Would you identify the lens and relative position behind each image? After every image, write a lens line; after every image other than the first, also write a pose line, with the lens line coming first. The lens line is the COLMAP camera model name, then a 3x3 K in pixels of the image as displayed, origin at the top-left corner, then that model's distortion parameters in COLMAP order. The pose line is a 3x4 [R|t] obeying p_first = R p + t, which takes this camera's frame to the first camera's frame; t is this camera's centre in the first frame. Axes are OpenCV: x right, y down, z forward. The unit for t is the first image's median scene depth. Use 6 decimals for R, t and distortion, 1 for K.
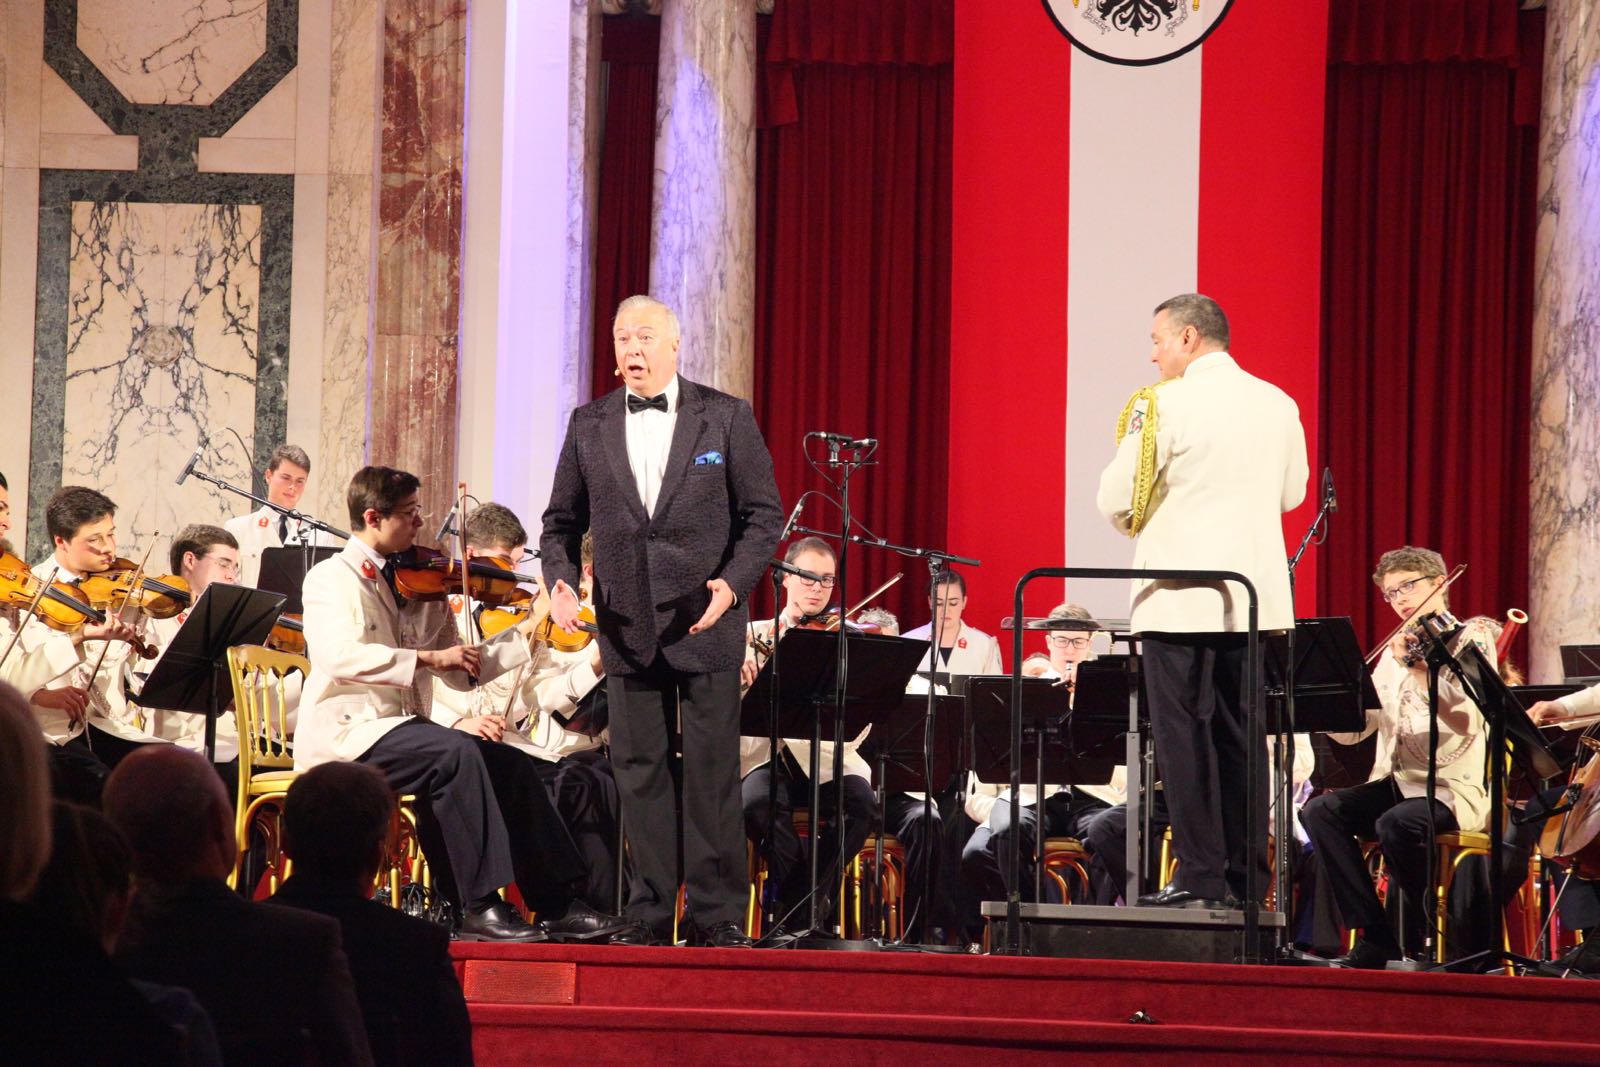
lens RADIAL K [[3884.6, 0, 806.9], [0, 3884.6, 541.0], [0, 0, 1]] dist [0.568104, -0.733434]
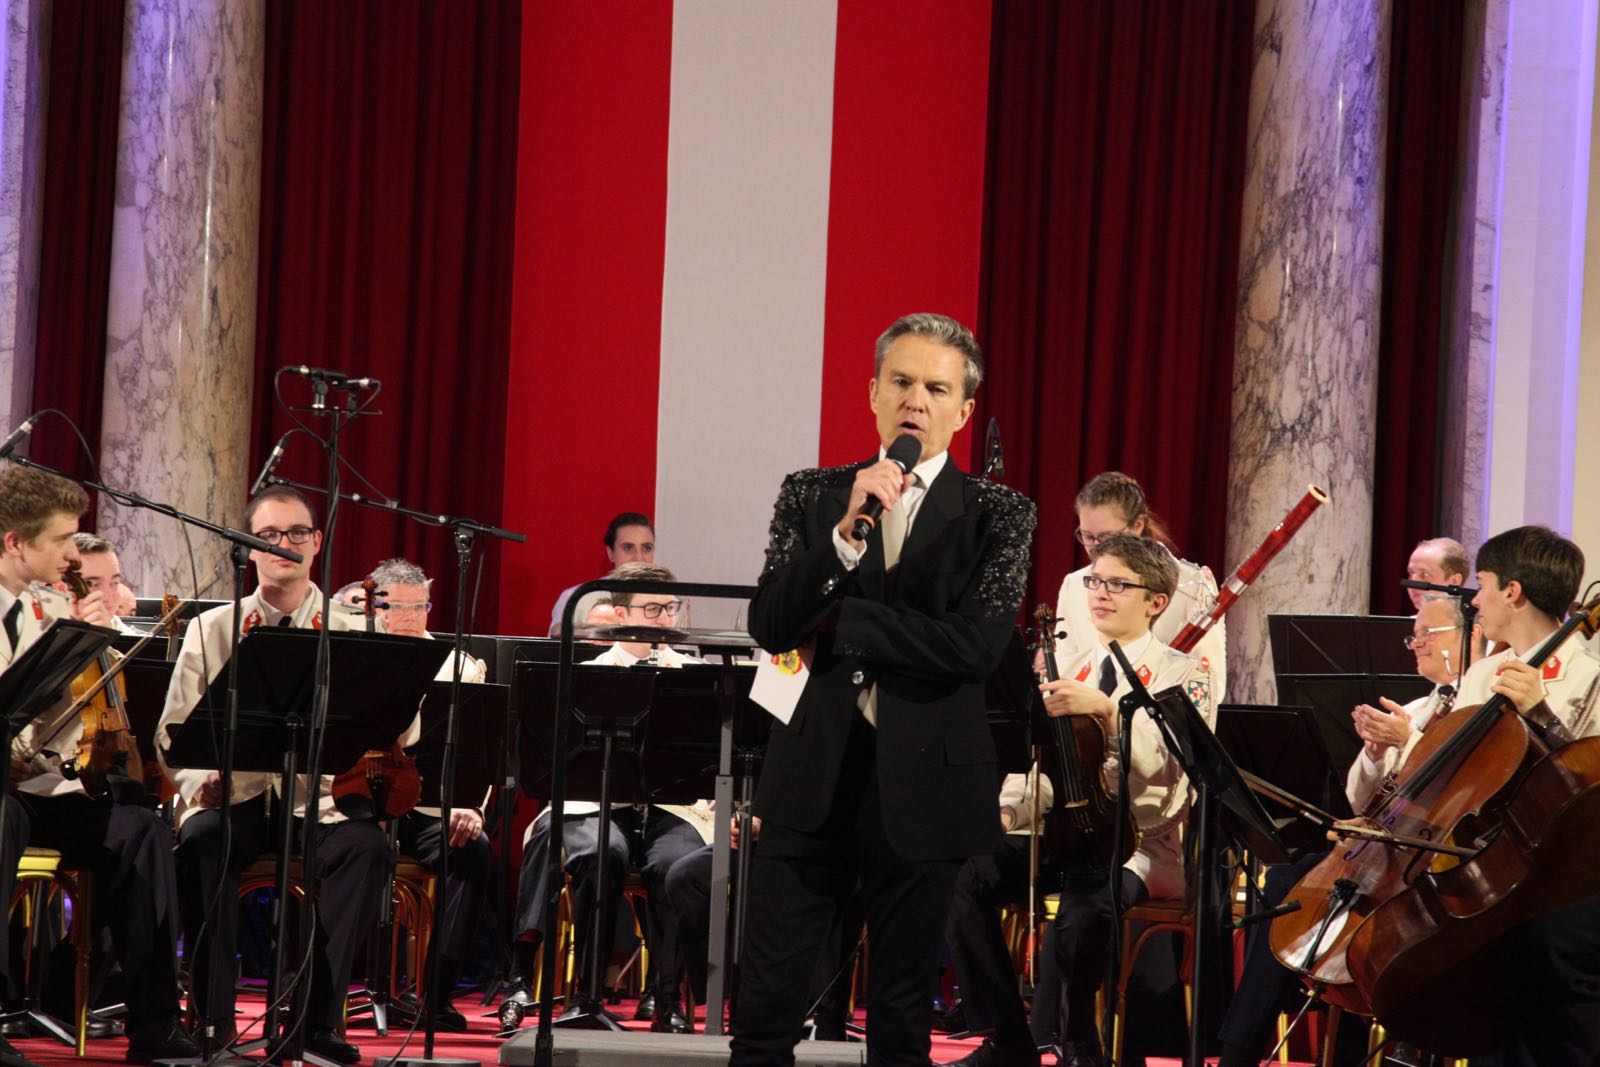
lens RADIAL K [[4446.6, 0, 800.0], [0, 4446.6, 533.5], [0, 0, 1]] dist [0.617626, 0.358559]
pose [[0.995204, 0.028005, 0.093726, 0.011381], [-0.032082, 0.998591, 0.042276, -0.021476], [-0.092410, -0.045080, 0.994700, 0.105697]]
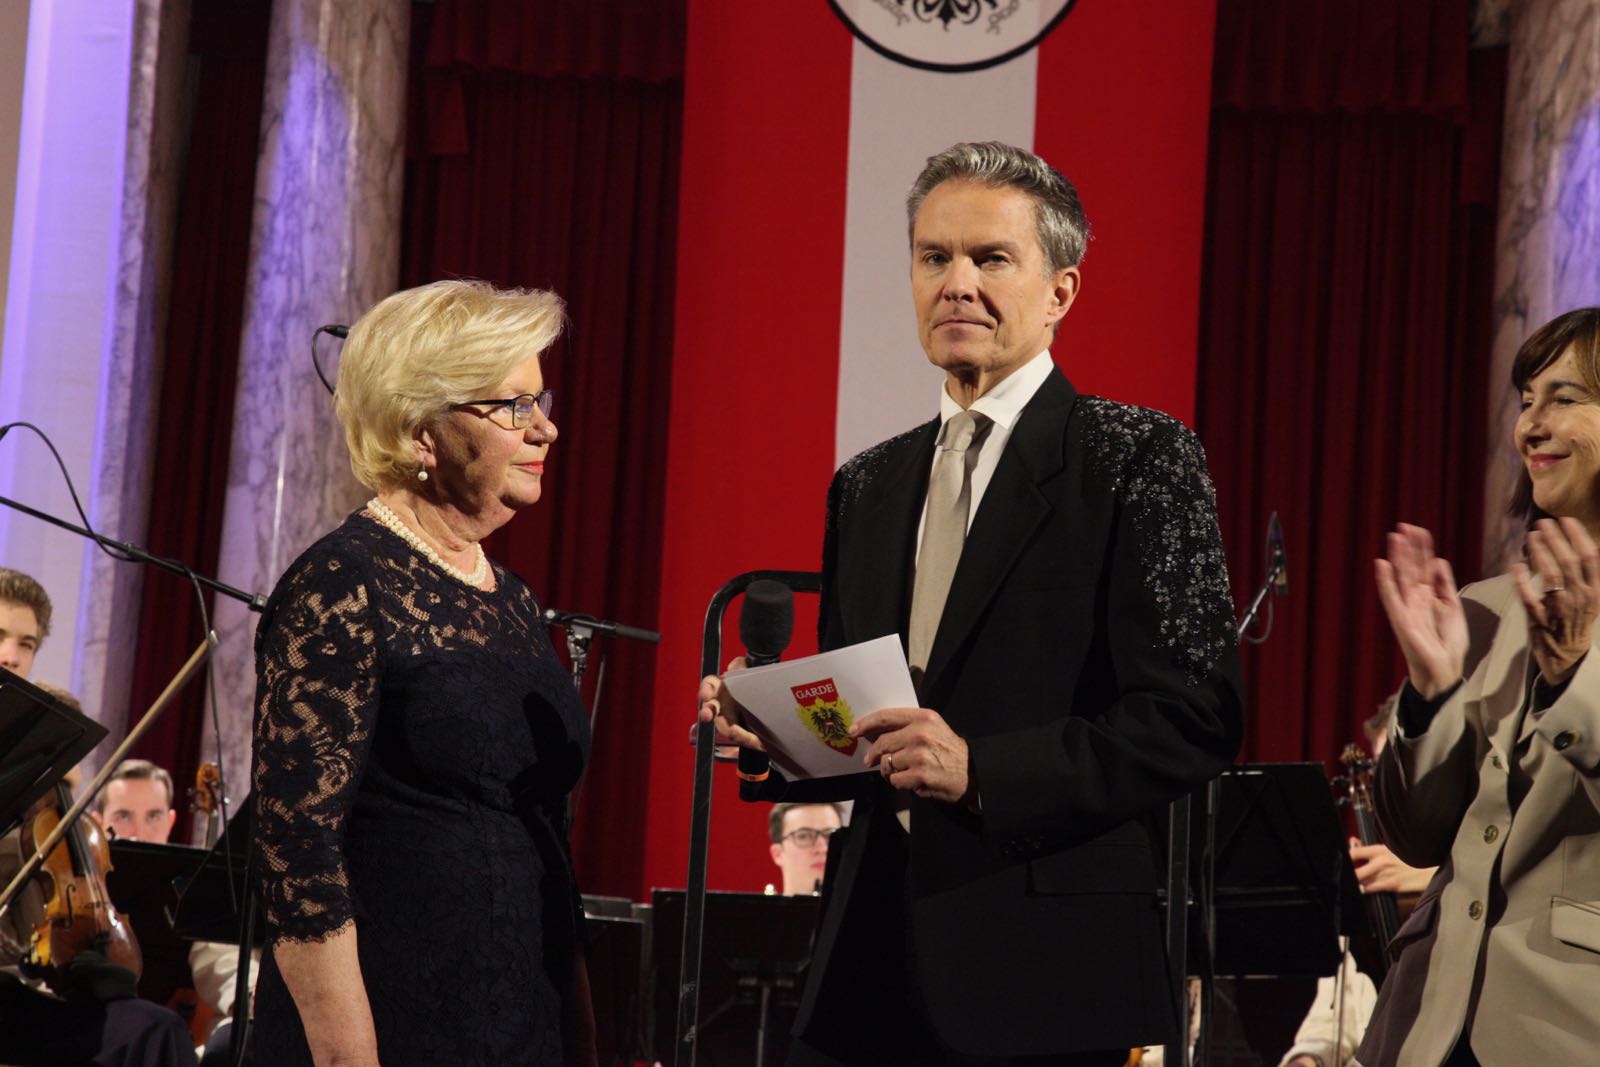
lens RADIAL K [[4035.3, 0, 797.7], [0, 4035.3, 540.0], [0, 0, 1]] dist [0.516783, 0.718242]
pose [[0.997616, 0.042158, 0.054633, 0.021263], [-0.037145, 0.995273, -0.089733, 0.028140], [-0.058158, 0.087490, 0.994466, 0.284065]]
